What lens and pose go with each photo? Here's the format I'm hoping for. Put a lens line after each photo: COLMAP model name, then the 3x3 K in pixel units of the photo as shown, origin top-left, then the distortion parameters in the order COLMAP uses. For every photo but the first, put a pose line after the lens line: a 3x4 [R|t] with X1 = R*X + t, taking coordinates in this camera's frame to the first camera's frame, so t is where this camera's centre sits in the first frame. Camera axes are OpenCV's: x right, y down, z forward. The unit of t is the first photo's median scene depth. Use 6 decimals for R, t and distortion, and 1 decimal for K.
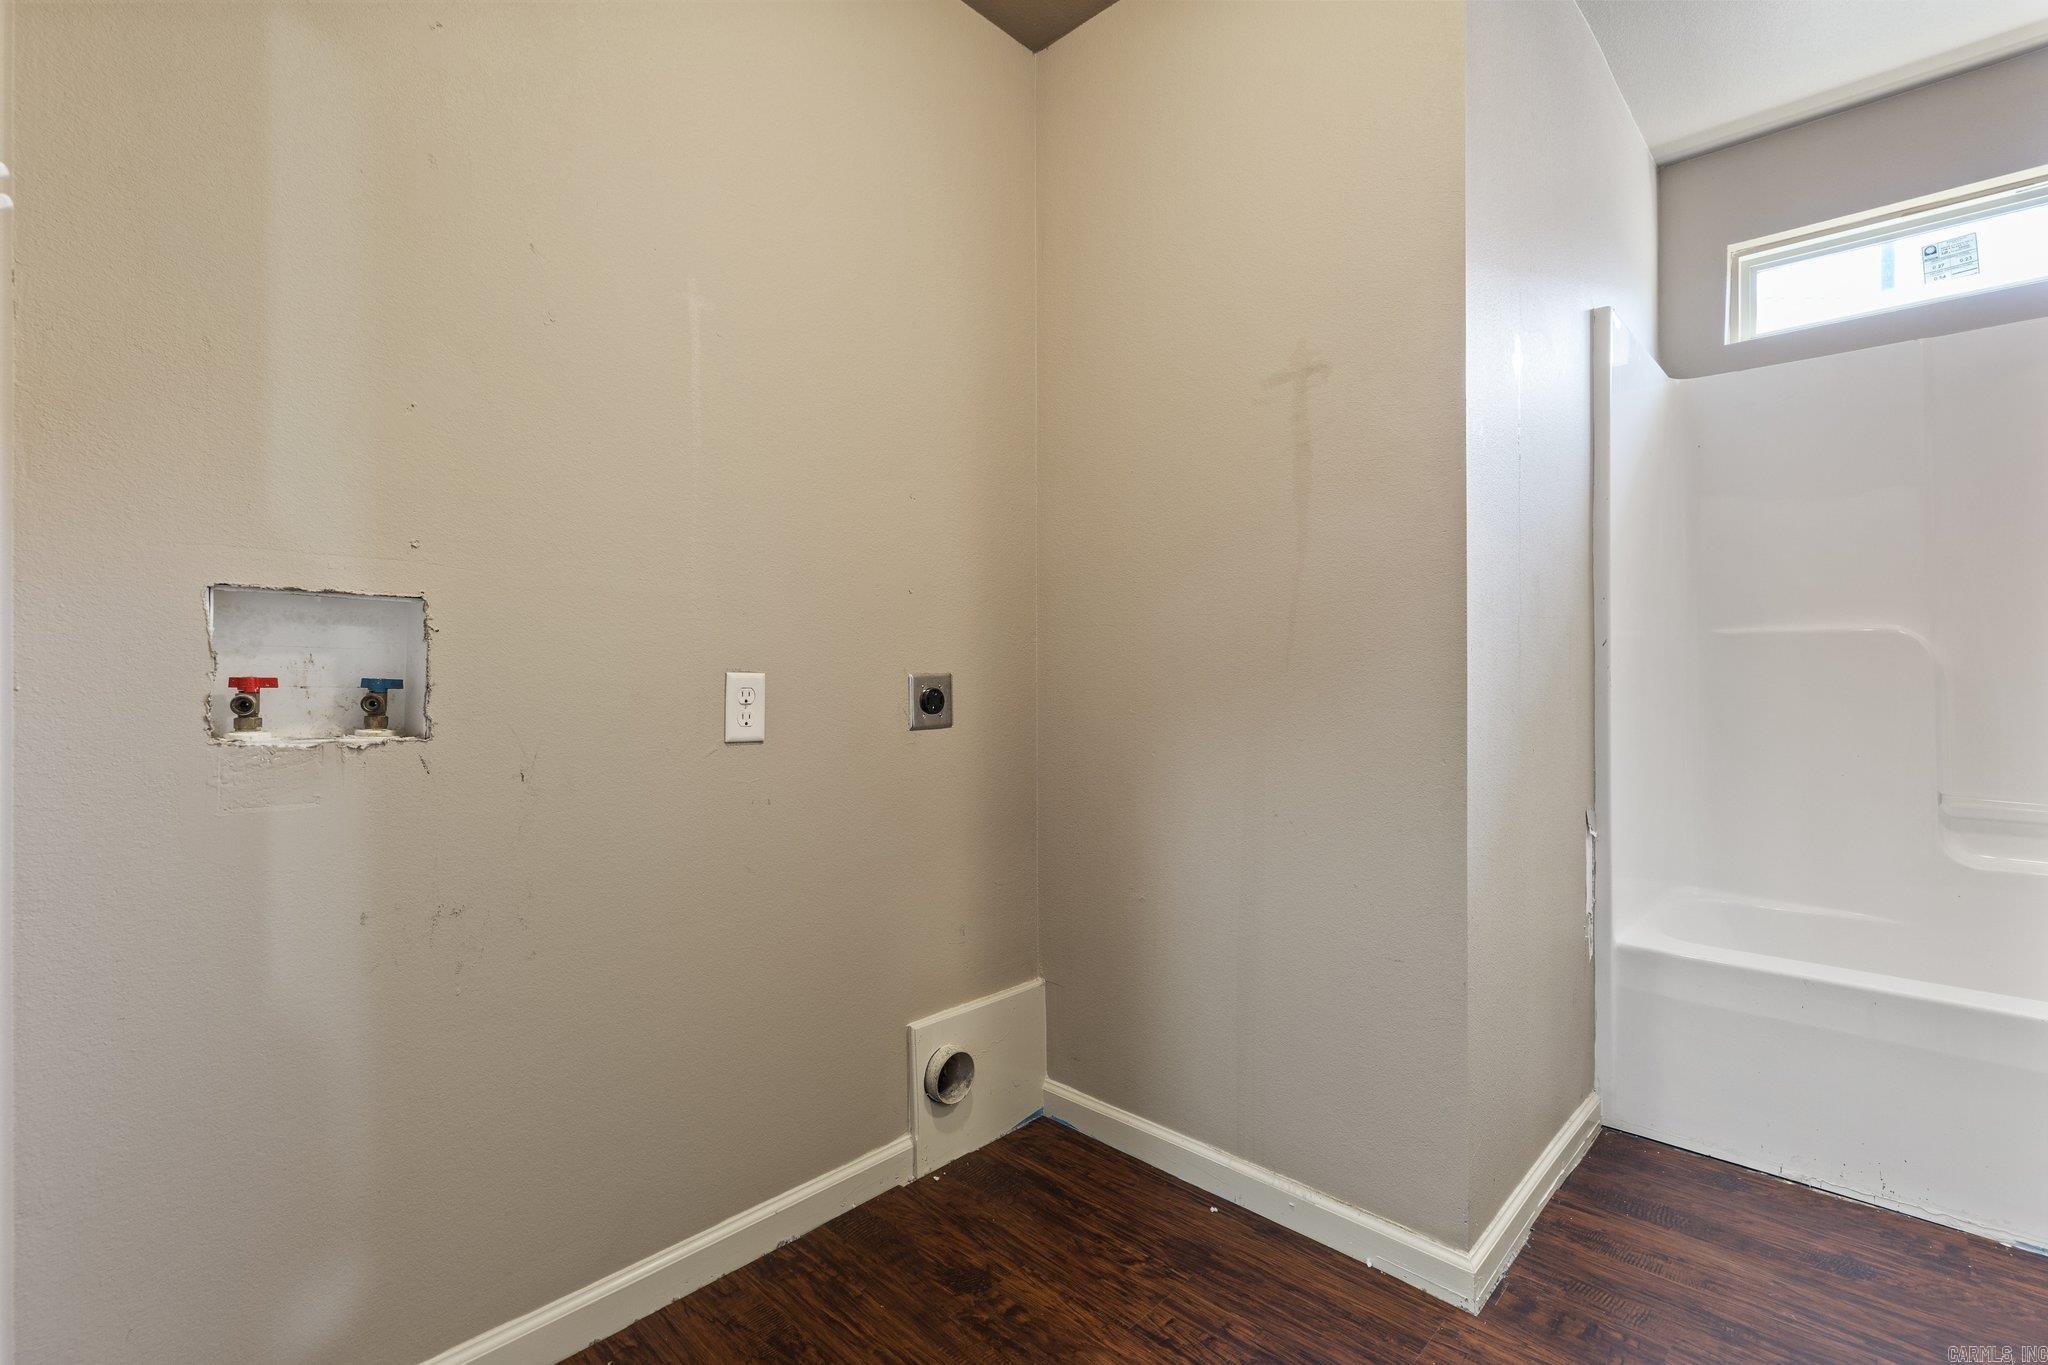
lens RADIAL K [[929.2, 0, 1028.9], [0, 929.2, 681.6], [0, 0, 1]] dist [0.007867, -0.000094]
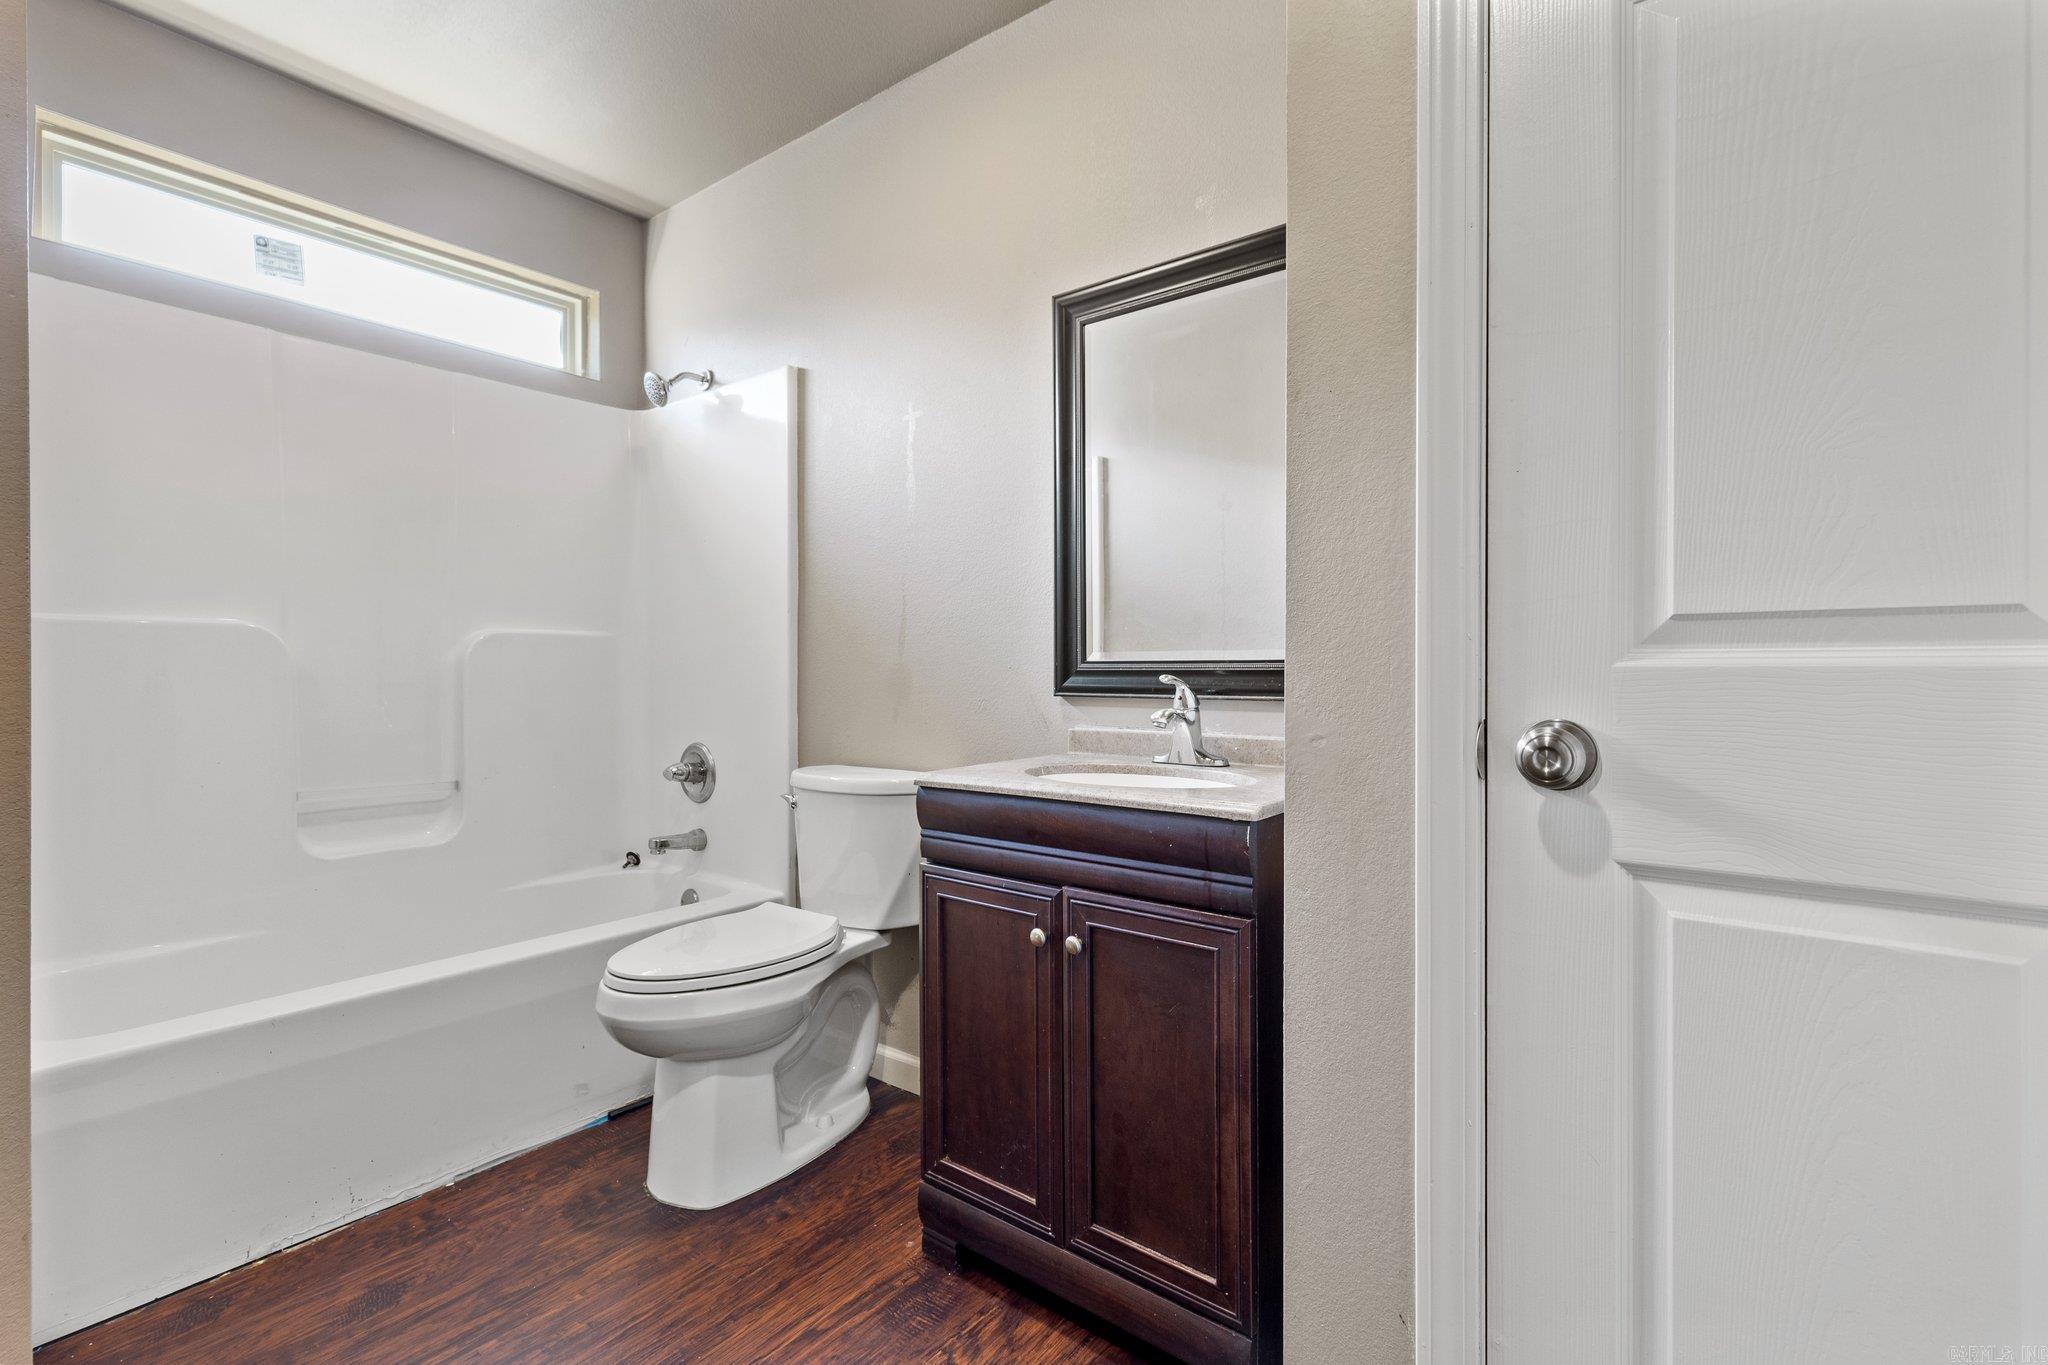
lens RADIAL K [[929.2, 0, 1031.2], [0, 929.2, 669.4], [0, 0, 1]] dist [0.007867, -0.000094]
pose [[-0.099787, -0.000422, 0.995009, -0.135371], [0.006378, 0.999979, 0.001063, -0.010128], [-0.994988, 0.006452, -0.099782, 0.421139]]
